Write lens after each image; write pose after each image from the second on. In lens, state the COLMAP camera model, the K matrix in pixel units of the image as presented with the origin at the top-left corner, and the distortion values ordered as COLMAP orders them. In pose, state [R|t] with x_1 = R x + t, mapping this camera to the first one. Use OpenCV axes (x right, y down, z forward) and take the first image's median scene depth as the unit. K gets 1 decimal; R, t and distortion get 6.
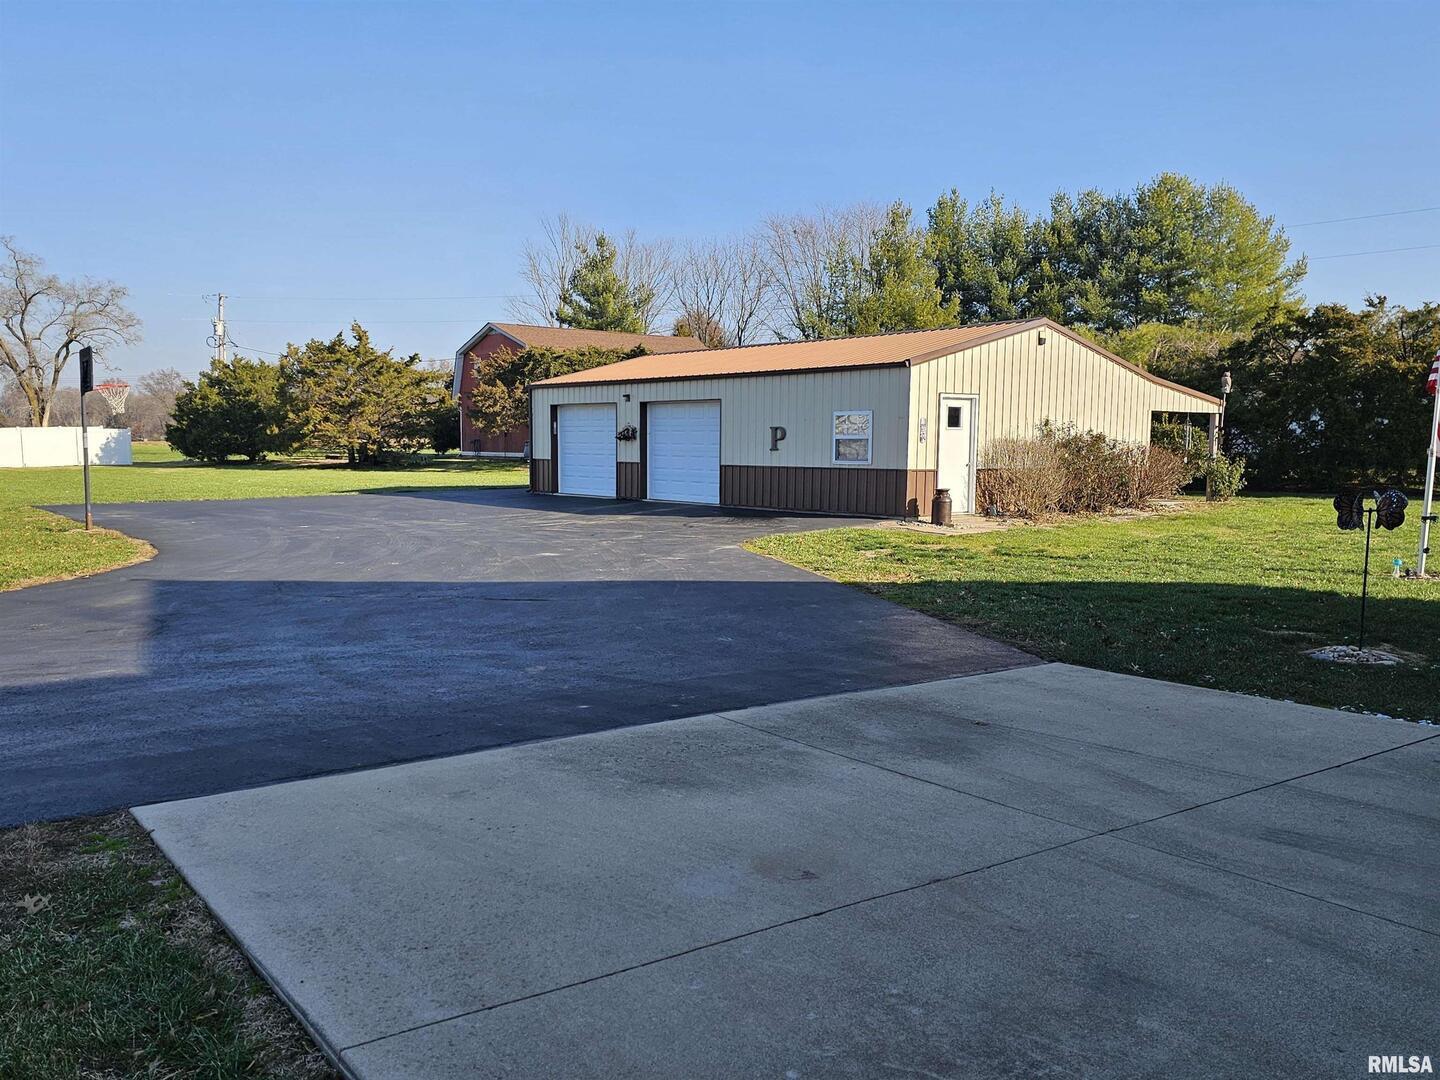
lens RADIAL K [[1213.9, 0, 720.0], [0, 1213.9, 540.0], [0, 0, 1]] dist [0.188433, -0.412246]
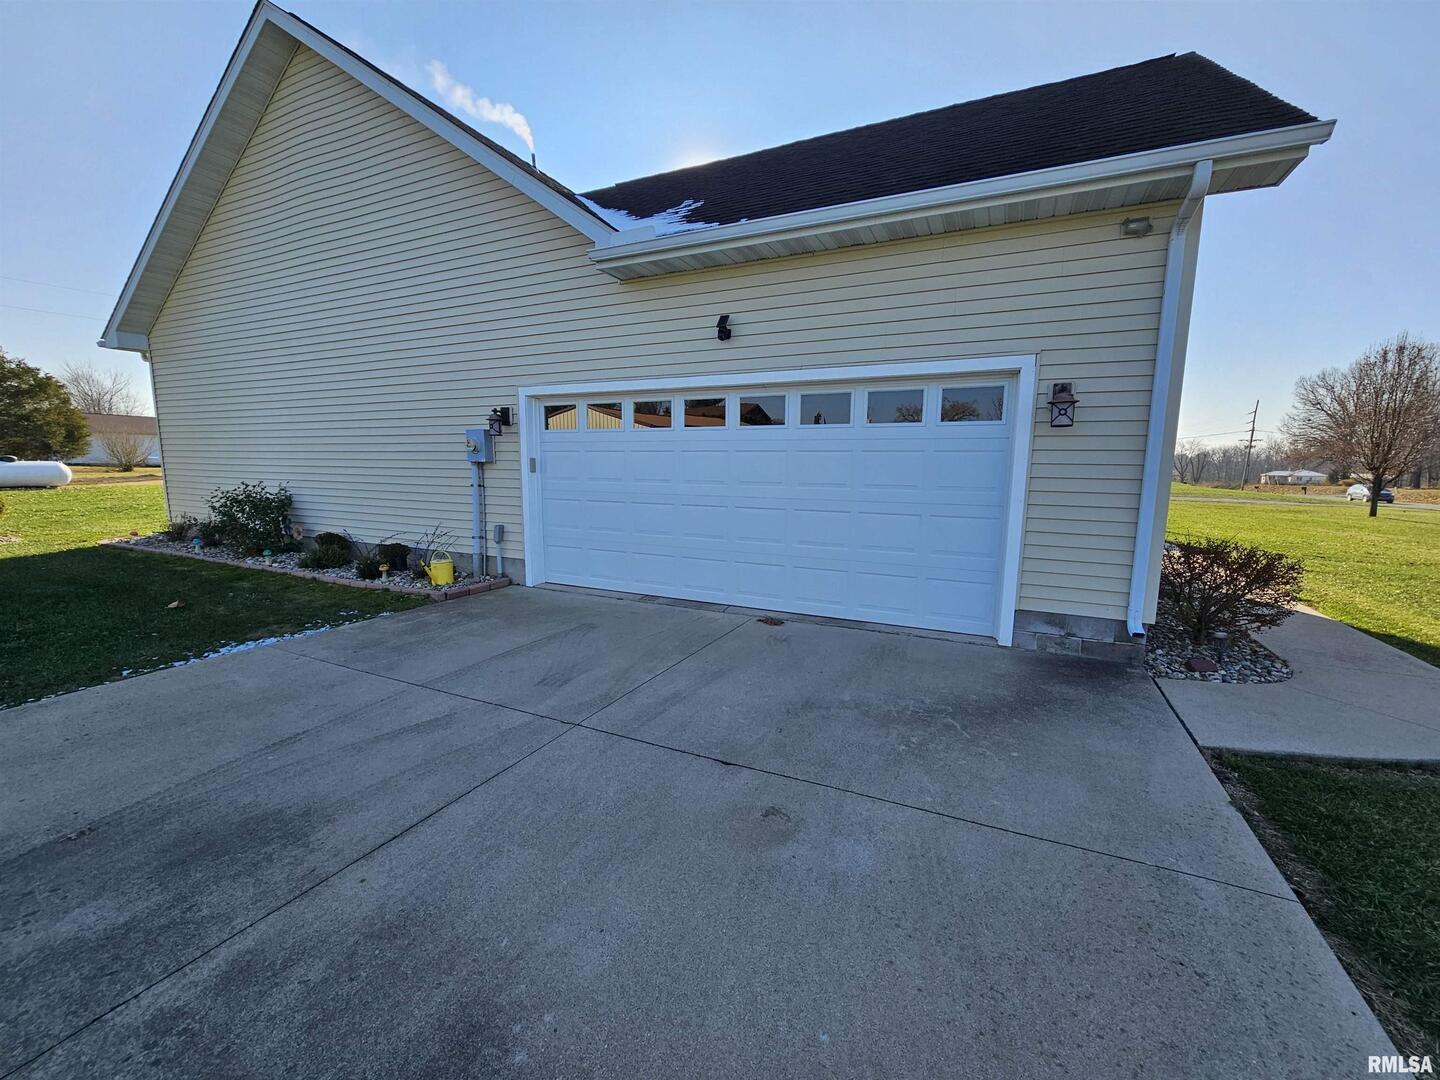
lens RADIAL K [[586.9, 0, 724.8], [0, 586.9, 548.1], [0, 0, 1]] dist [0.000139, -0.000305]
pose [[-0.473261, -0.136223, 0.870326, -0.257248], [0.053488, 0.981705, 0.182742, -0.057605], [-0.879297, 0.133037, -0.457316, 0.898871]]
